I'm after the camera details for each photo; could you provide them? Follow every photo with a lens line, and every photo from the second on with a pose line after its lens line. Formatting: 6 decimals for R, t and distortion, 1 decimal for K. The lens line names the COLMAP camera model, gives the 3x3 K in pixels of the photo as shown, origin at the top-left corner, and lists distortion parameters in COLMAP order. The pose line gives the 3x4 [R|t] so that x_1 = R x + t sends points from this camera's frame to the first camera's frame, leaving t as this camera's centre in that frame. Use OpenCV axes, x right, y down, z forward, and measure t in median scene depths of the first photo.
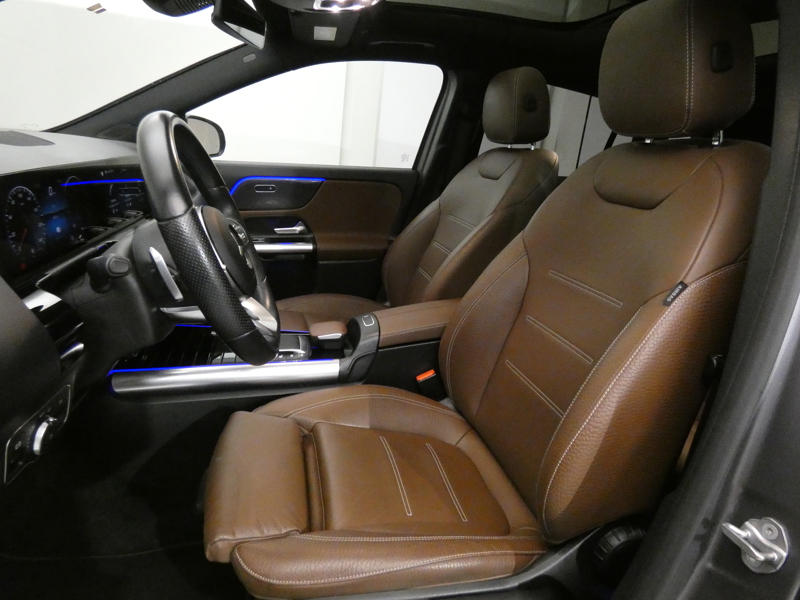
lens RADIAL K [[495.6, 0, 395.1], [0, 495.6, 293.4], [0, 0, 1]] dist [-0.010636, -0.000003]
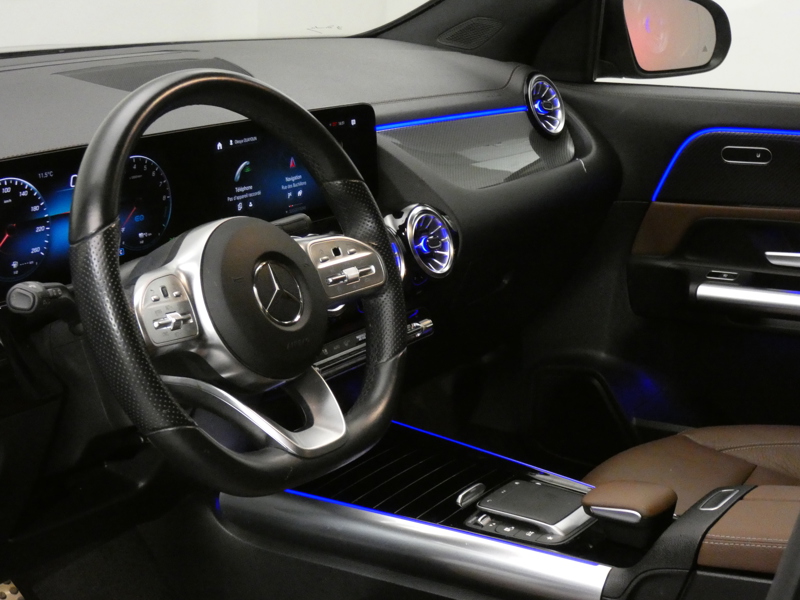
lens RADIAL K [[1415.6, 0, 399.1], [0, 1415.6, 301.9], [0, 0, 1]] dist [0.051209, 0.000000]
pose [[0.690821, 0.118603, -0.713232, 0.606727], [-0.166576, 0.986025, 0.002623, -0.068567], [0.703576, 0.116995, 0.700923, -0.036086]]
